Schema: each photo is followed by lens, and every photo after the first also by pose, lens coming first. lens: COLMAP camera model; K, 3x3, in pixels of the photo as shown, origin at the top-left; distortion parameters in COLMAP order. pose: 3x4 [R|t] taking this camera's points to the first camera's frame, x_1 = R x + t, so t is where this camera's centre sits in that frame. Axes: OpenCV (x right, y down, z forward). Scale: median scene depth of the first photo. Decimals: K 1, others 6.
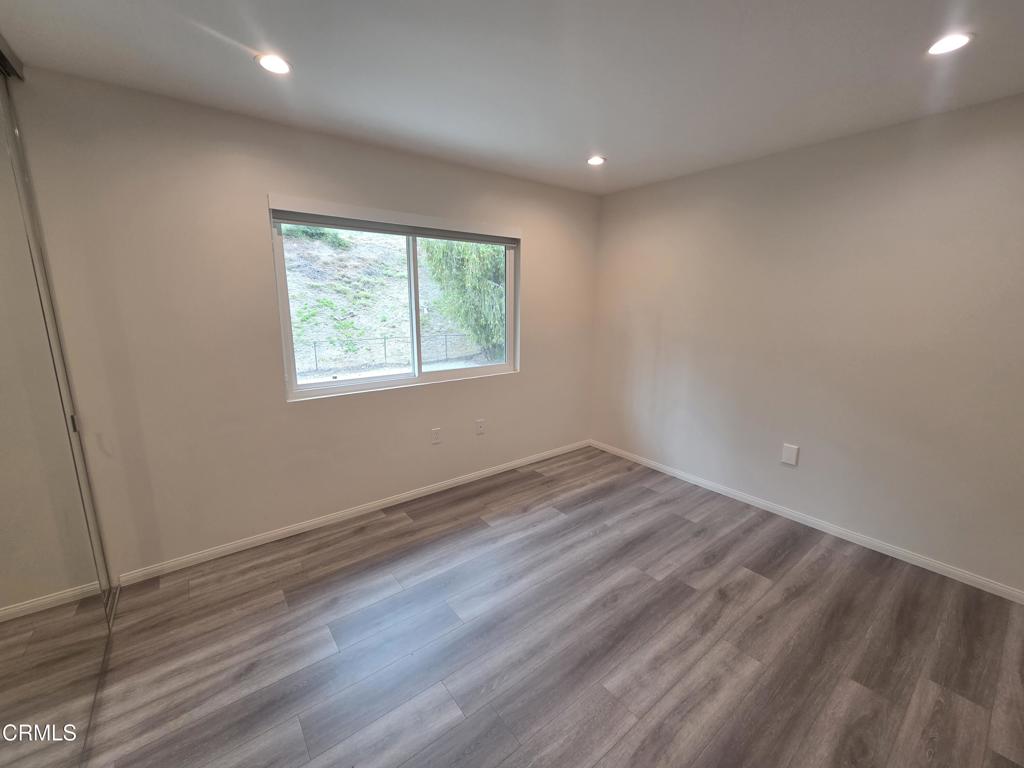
lens RADIAL K [[415.7, 0, 514.7], [0, 415.7, 380.0], [0, 0, 1]] dist [0.007017, -0.000270]
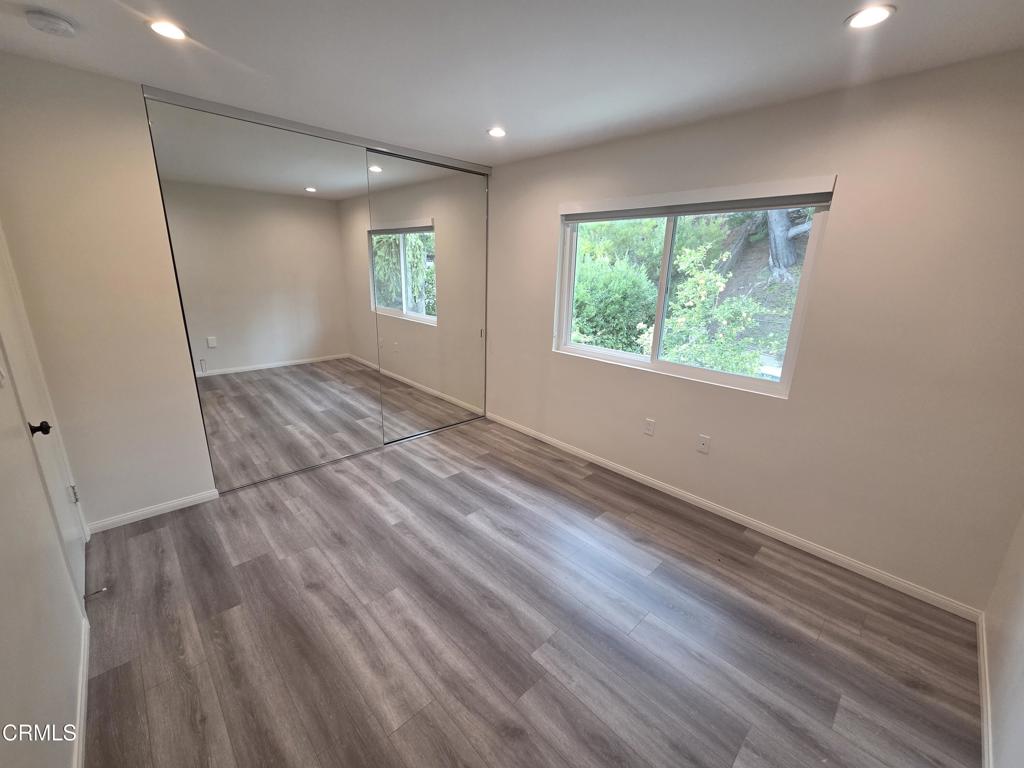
lens RADIAL K [[415.7, 0, 507.4], [0, 415.7, 372.2], [0, 0, 1]] dist [0.007017, -0.000270]
pose [[0.103595, 0.240116, -0.965201, 0.920453], [-0.215439, 0.952801, 0.213908, -0.162736], [0.971007, 0.185782, 0.150435, 0.714745]]
